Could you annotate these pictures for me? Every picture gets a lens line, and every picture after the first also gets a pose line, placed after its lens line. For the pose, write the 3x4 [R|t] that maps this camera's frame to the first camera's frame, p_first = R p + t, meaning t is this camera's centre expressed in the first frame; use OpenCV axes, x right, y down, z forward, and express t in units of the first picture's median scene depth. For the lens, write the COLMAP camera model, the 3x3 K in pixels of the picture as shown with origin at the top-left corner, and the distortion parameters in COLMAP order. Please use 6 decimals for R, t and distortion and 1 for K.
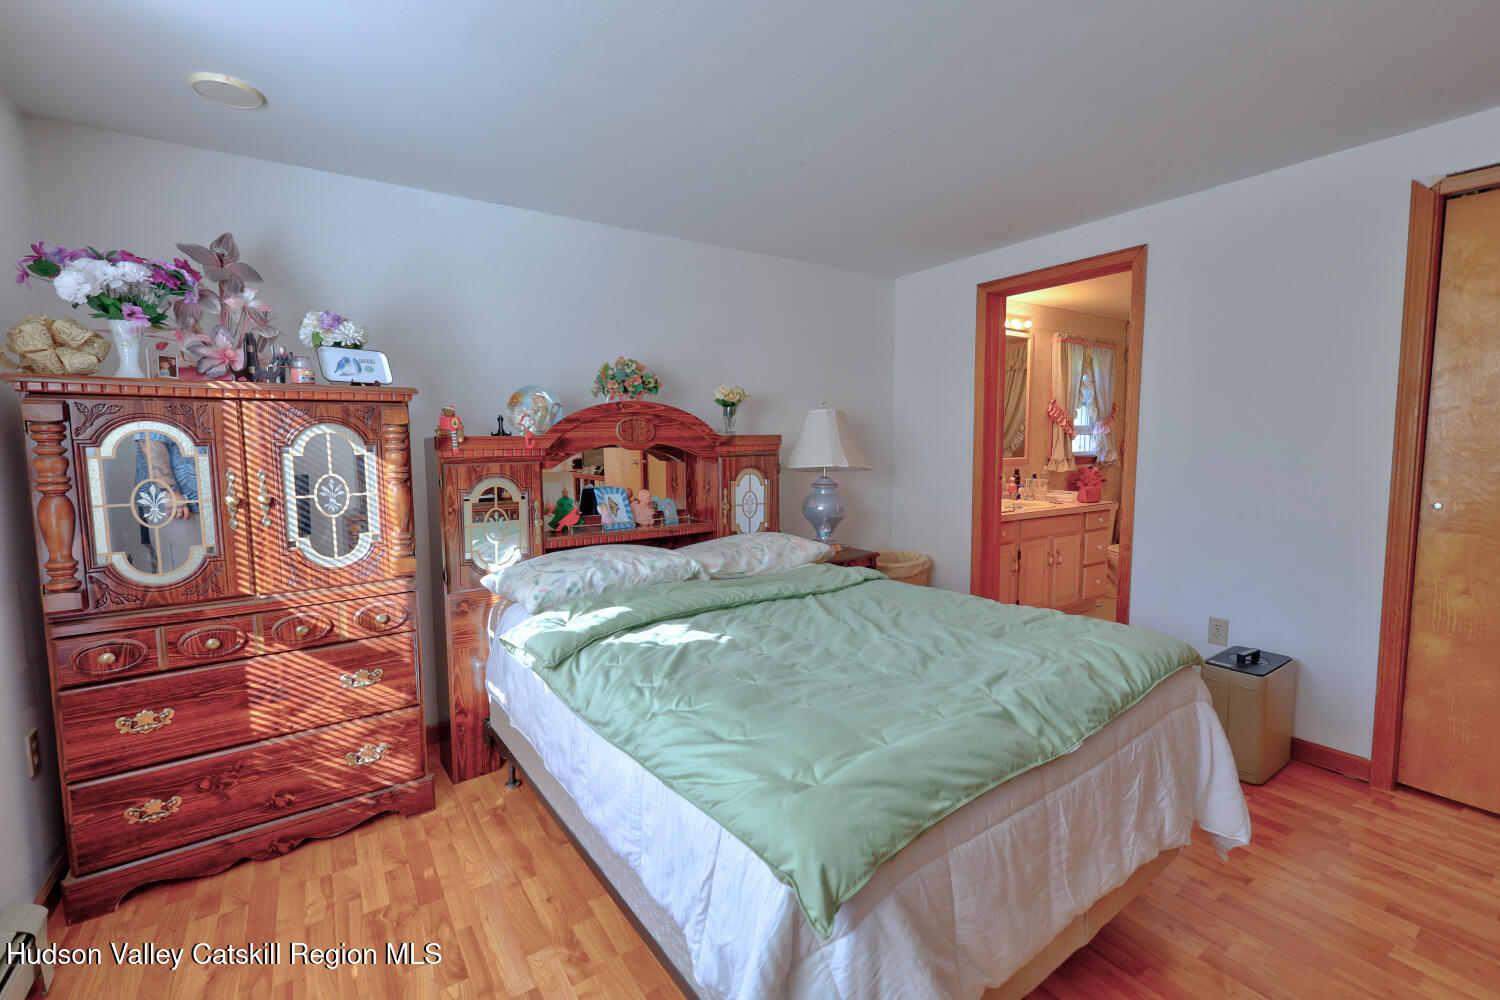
lens RADIAL K [[647.3, 0, 755.5], [0, 647.3, 499.8], [0, 0, 1]] dist [-0.001030, -0.000060]
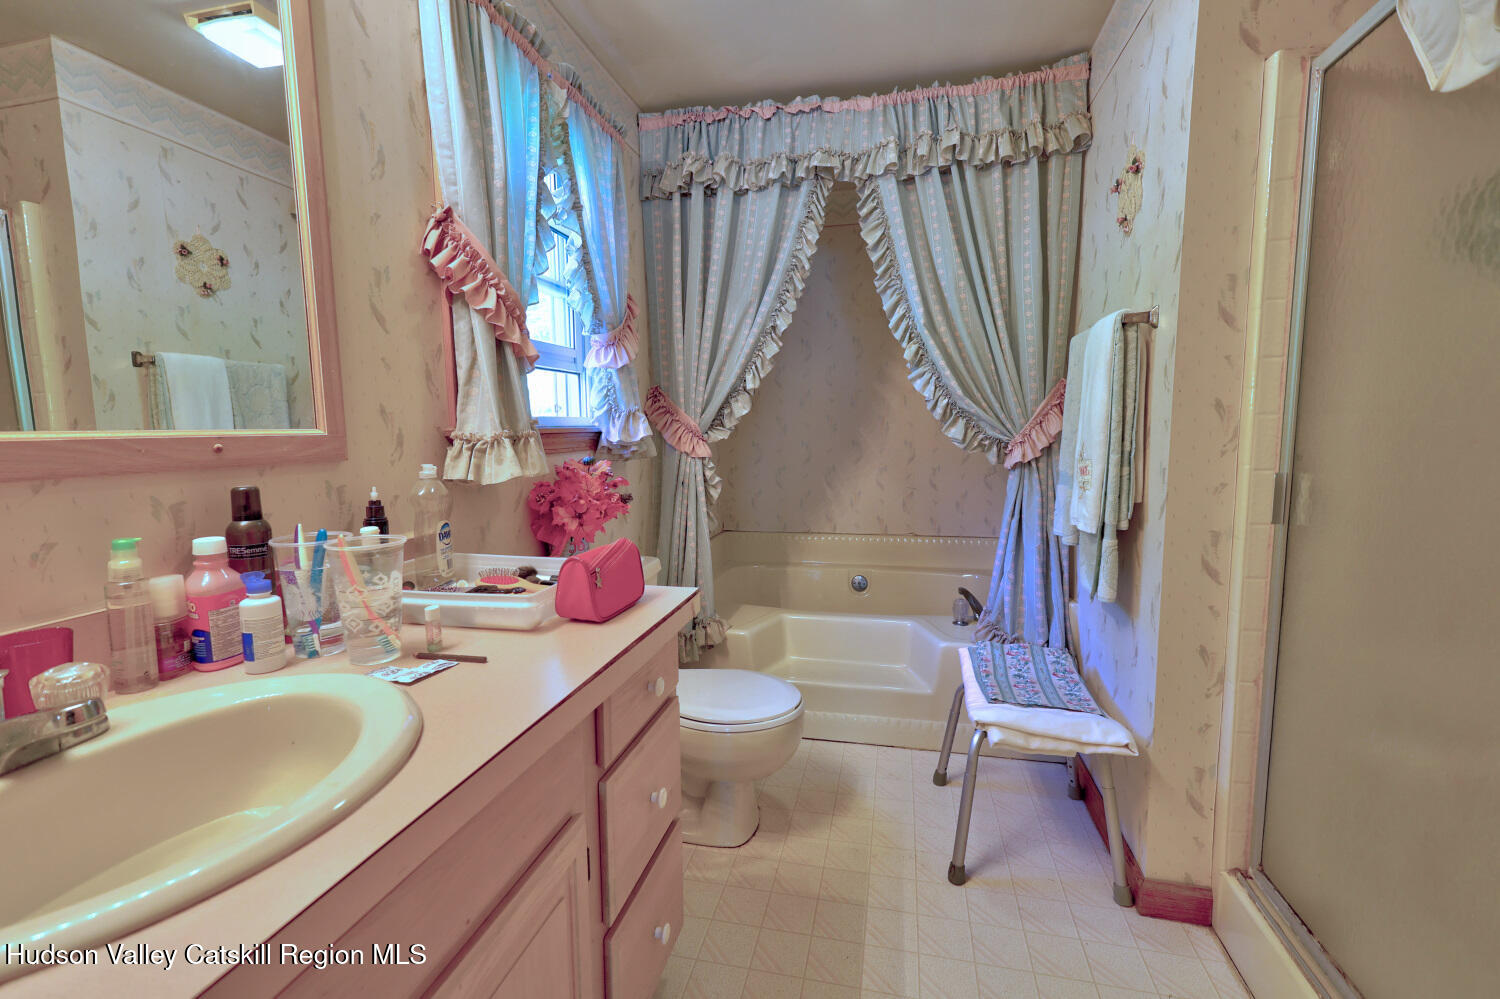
lens RADIAL K [[647.3, 0, 751.4], [0, 647.3, 499.3], [0, 0, 1]] dist [-0.001030, -0.000060]
pose [[0.735236, -0.077545, 0.673360, 0.355095], [0.069455, 0.996824, 0.038958, -0.038318], [-0.674243, 0.018125, 0.738287, 0.701239]]
